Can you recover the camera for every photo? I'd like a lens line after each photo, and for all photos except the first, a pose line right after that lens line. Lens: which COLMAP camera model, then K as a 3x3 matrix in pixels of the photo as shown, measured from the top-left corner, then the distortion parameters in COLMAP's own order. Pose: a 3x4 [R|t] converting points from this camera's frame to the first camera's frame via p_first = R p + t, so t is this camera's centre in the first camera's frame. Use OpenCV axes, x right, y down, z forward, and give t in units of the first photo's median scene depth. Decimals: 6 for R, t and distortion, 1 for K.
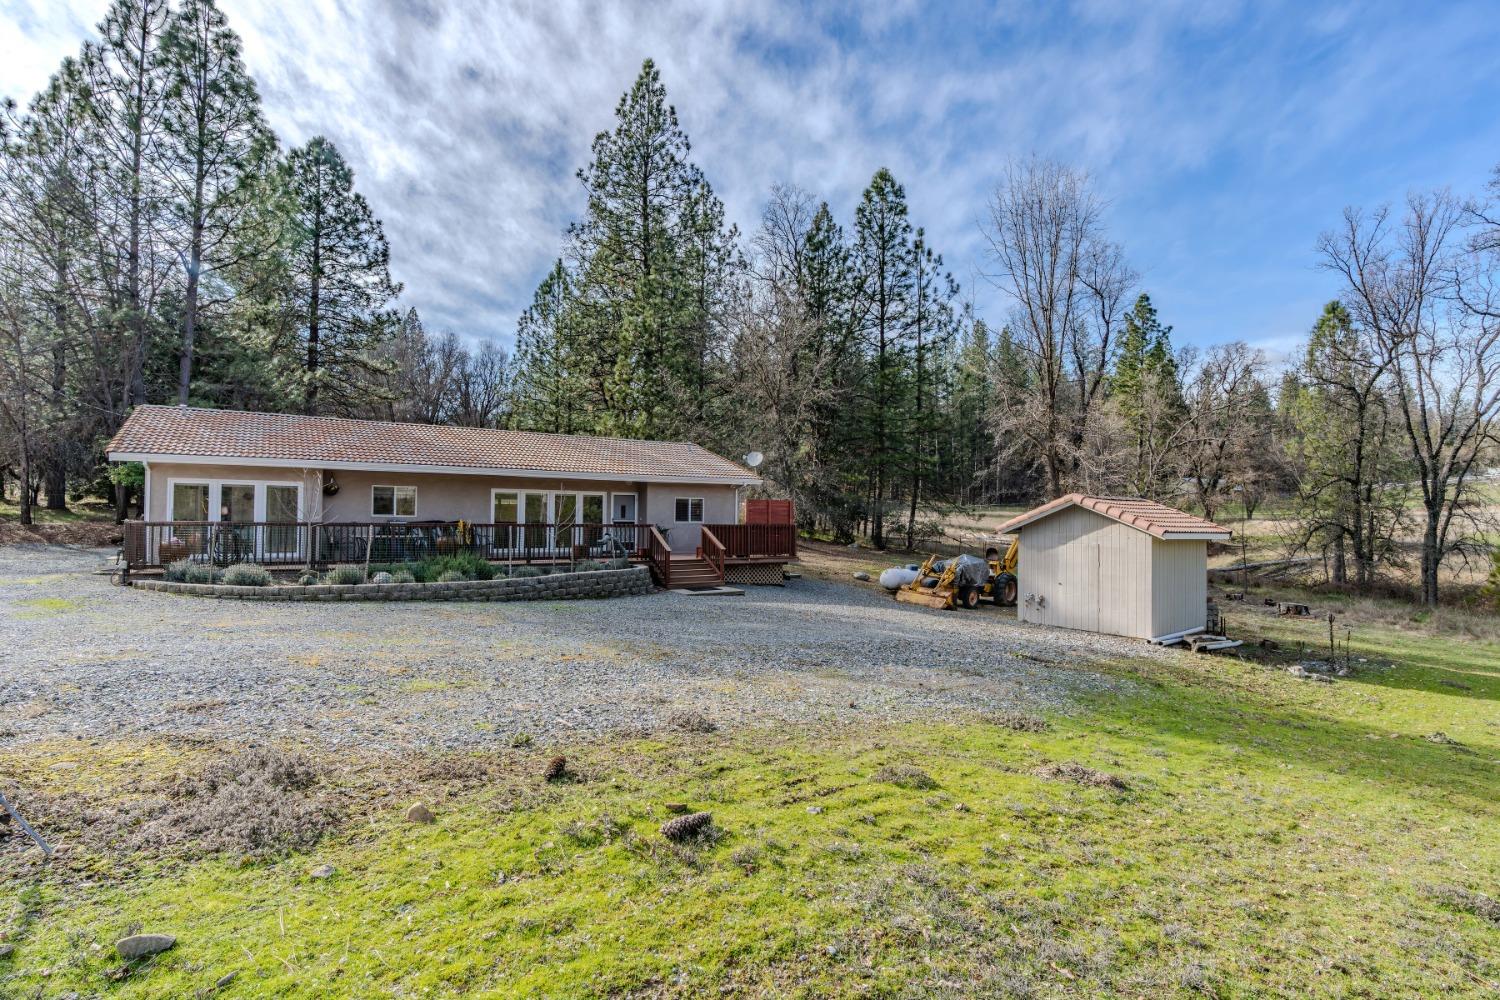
lens RADIAL K [[694.0, 0, 750.0], [0, 694.0, 500.0], [0, 0, 1]] dist [-0.002292, -0.000029]
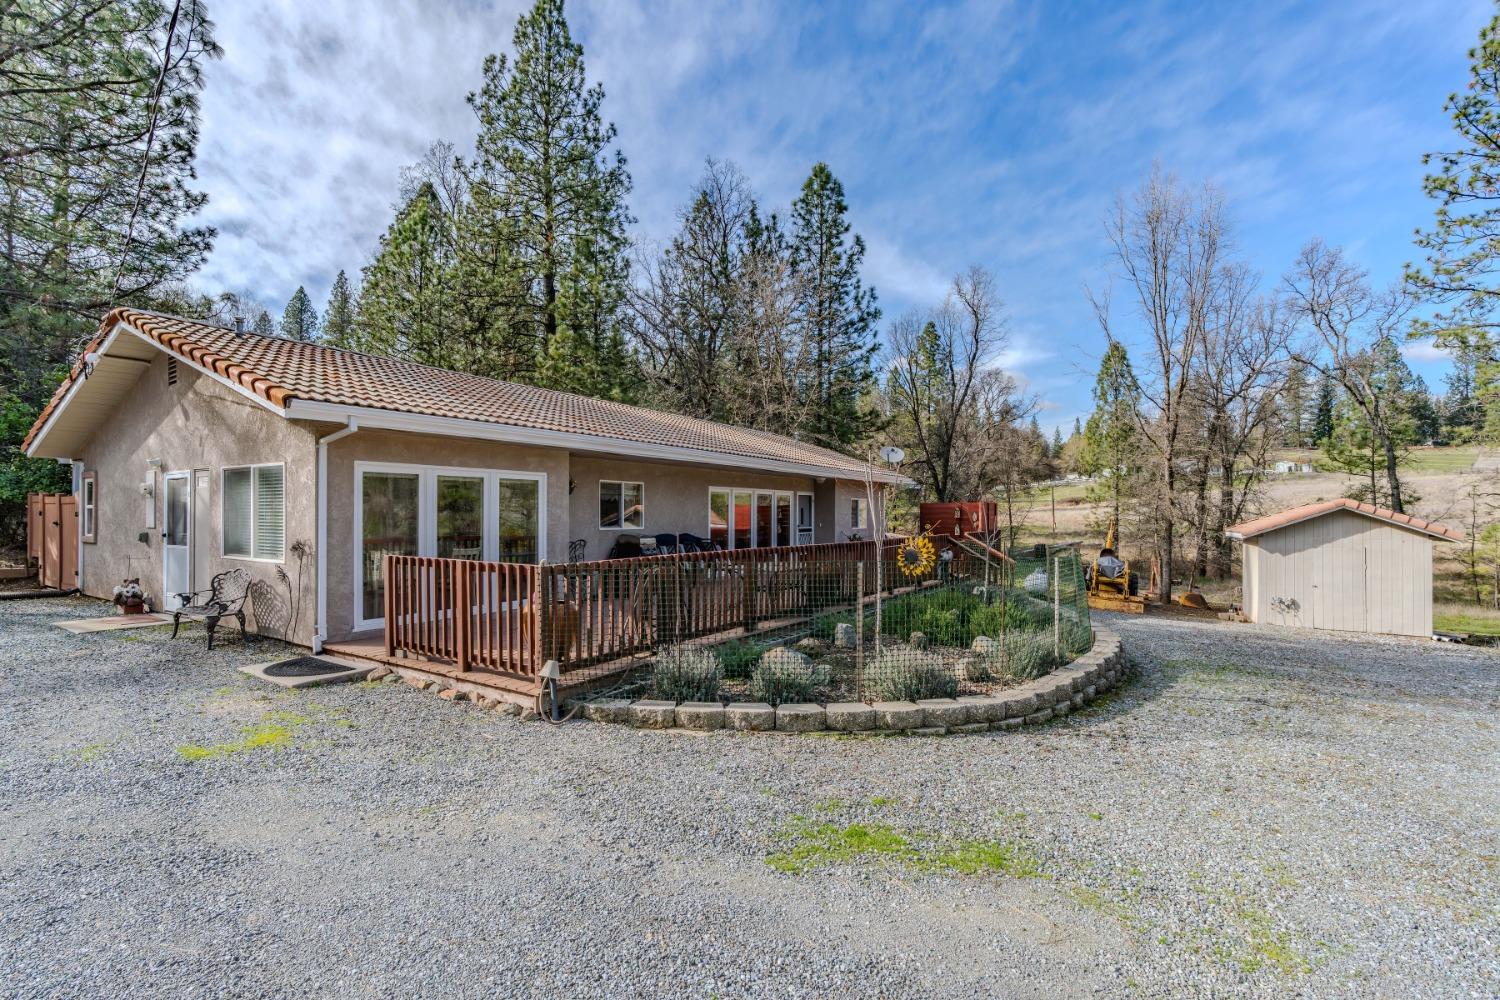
lens RADIAL K [[666.2, 0, 750.0], [0, 666.2, 500.0], [0, 0, 1]] dist [-0.017957, 0.004386]
pose [[0.922055, 0.001788, 0.387055, -0.497978], [-0.003841, 0.999982, 0.004532, -0.004861], [-0.387040, -0.005666, 0.922046, 0.312410]]
